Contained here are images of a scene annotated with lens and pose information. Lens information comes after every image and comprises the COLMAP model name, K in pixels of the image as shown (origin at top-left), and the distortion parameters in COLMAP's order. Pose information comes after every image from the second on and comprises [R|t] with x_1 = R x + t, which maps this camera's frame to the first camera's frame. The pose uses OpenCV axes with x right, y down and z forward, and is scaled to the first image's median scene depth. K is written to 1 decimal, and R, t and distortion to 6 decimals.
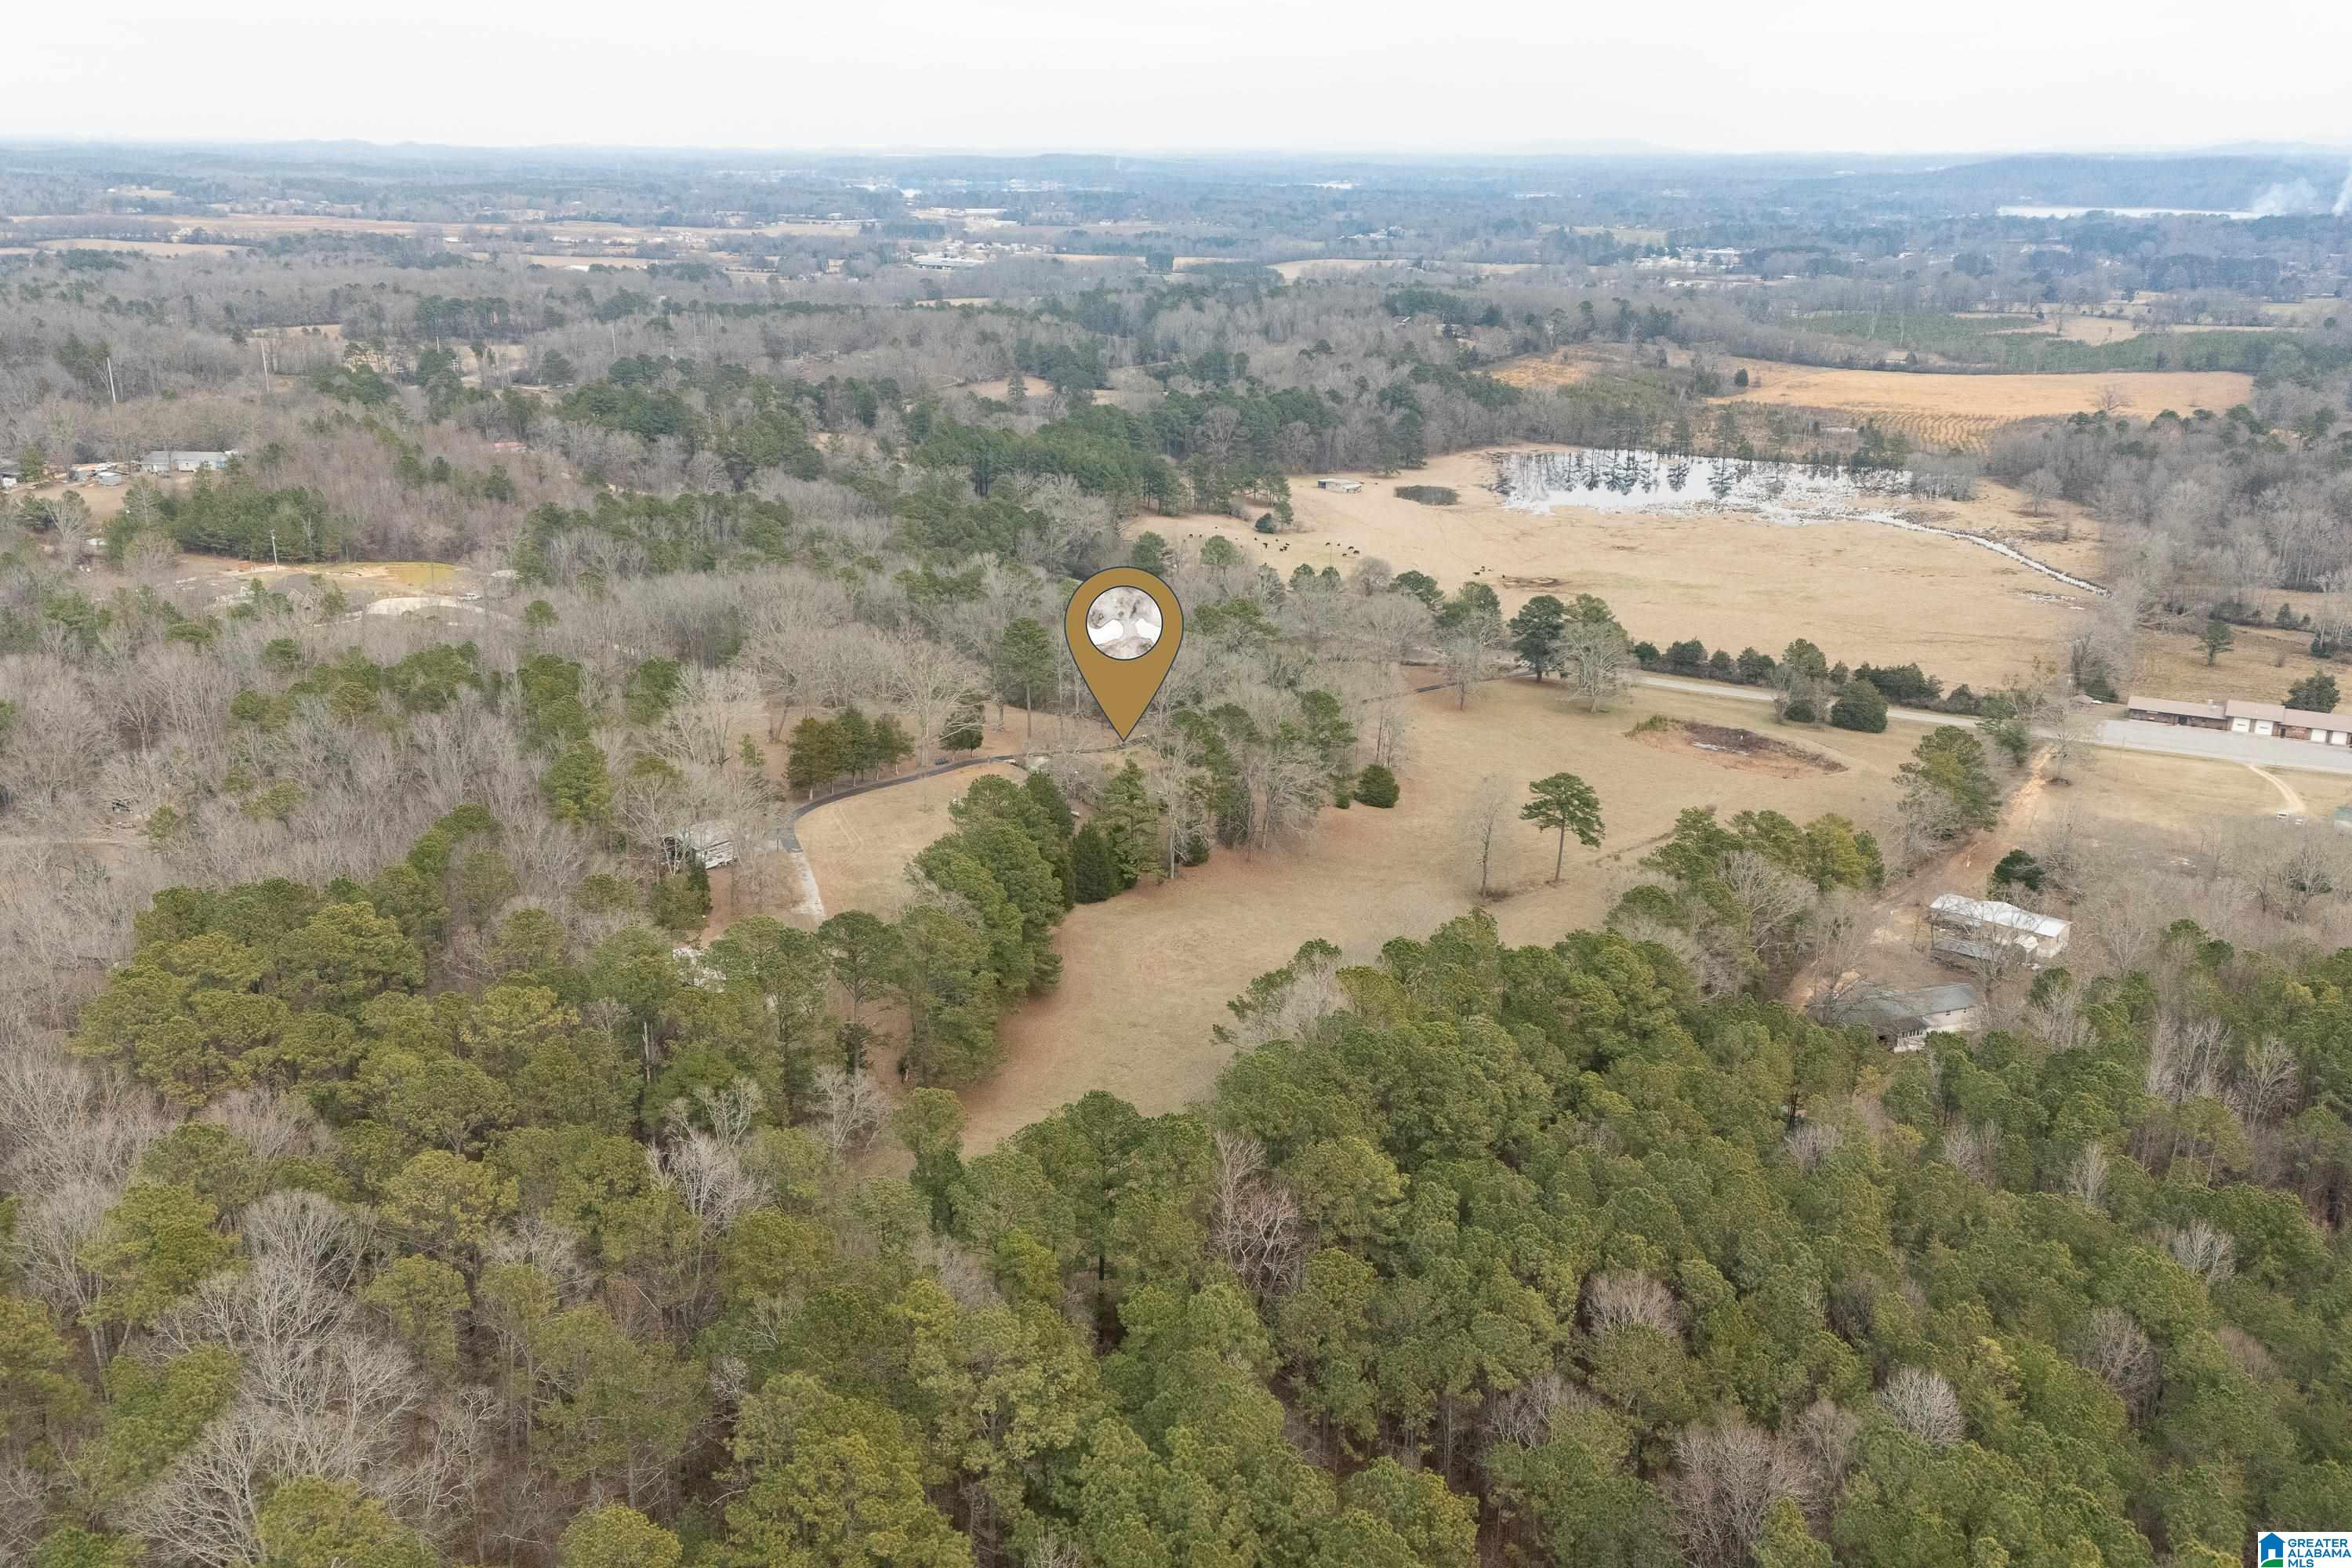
lens RADIAL K [[2017.9, 0, 1175.9], [0, 2017.9, 773.5], [0, 0, 1]] dist [0.075535, -0.080946]
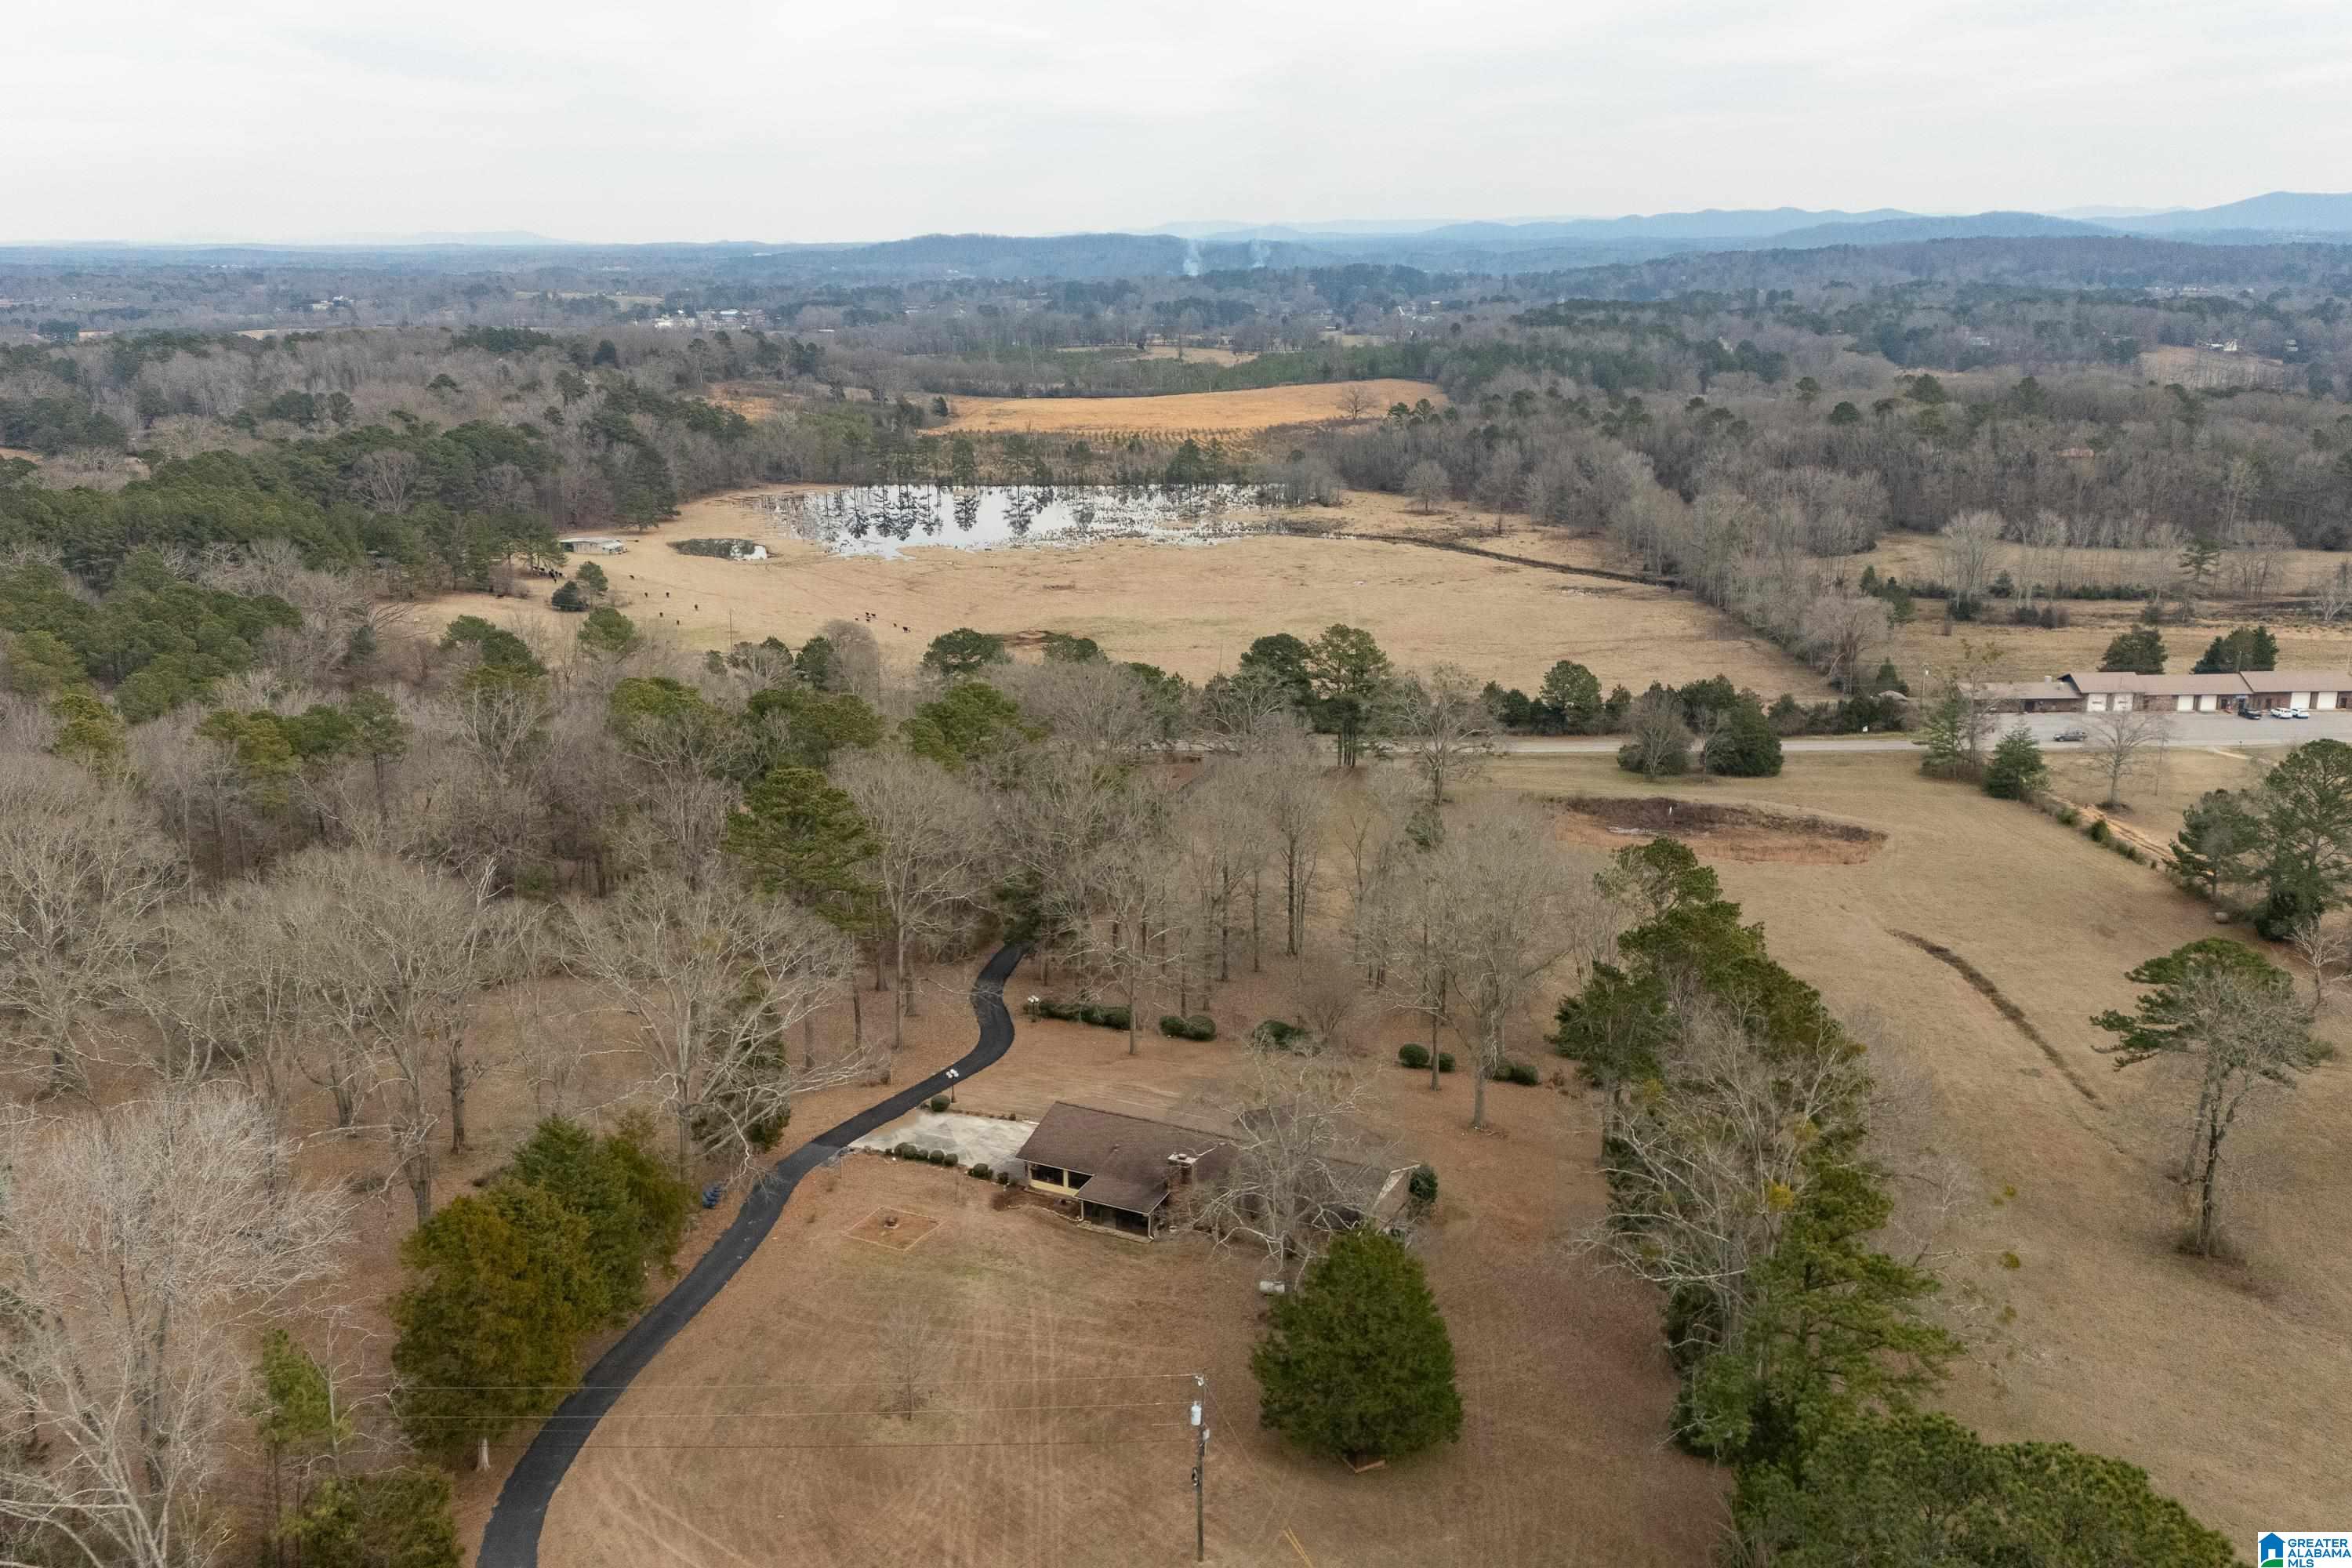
lens RADIAL K [[2017.9, 0, 1178.0], [0, 2017.9, 806.2], [0, 0, 1]] dist [0.075535, -0.080946]
pose [[0.870178, -0.144115, 0.471190, -0.078293], [0.157179, 0.987500, 0.011758, -0.024748], [-0.466995, 0.063830, 0.881953, 0.243026]]
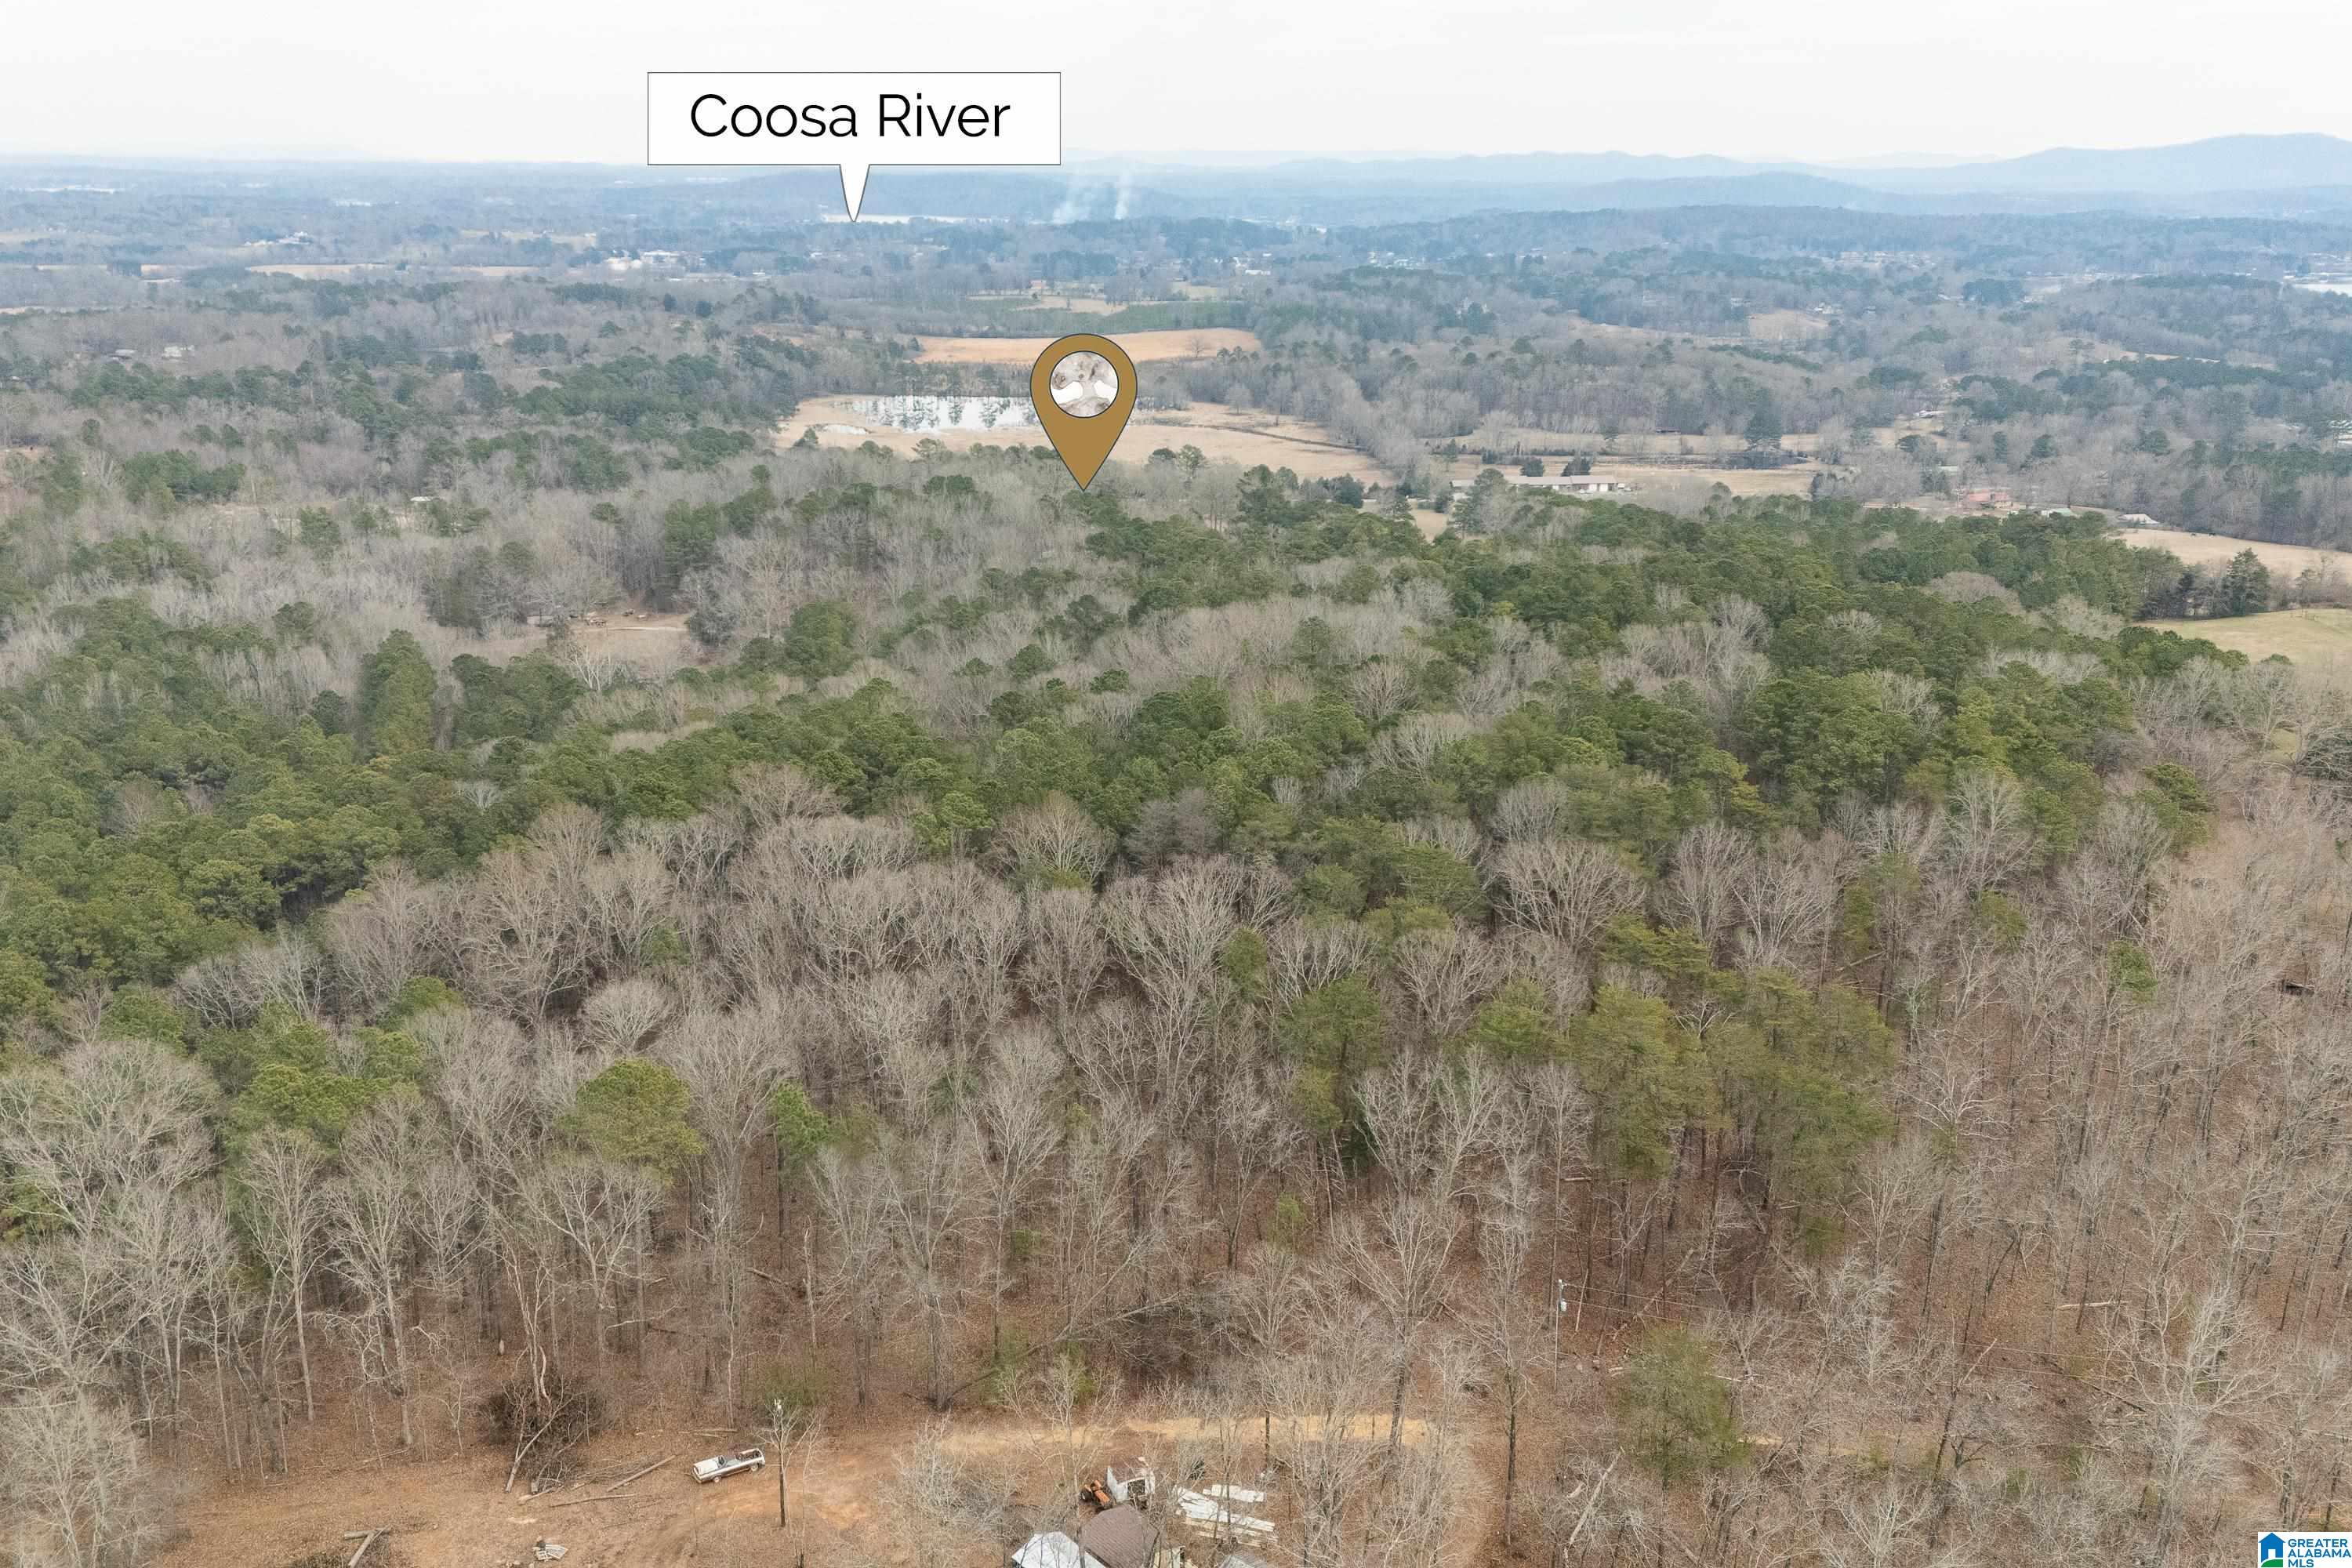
lens RADIAL K [[2017.9, 0, 1173.0], [0, 2017.9, 791.4], [0, 0, 1]] dist [0.075535, -0.080946]
pose [[0.833649, -0.160025, 0.528603, -0.360932], [0.158168, 0.986190, 0.049109, 0.052374], [-0.529162, 0.042669, 0.847448, -0.173260]]
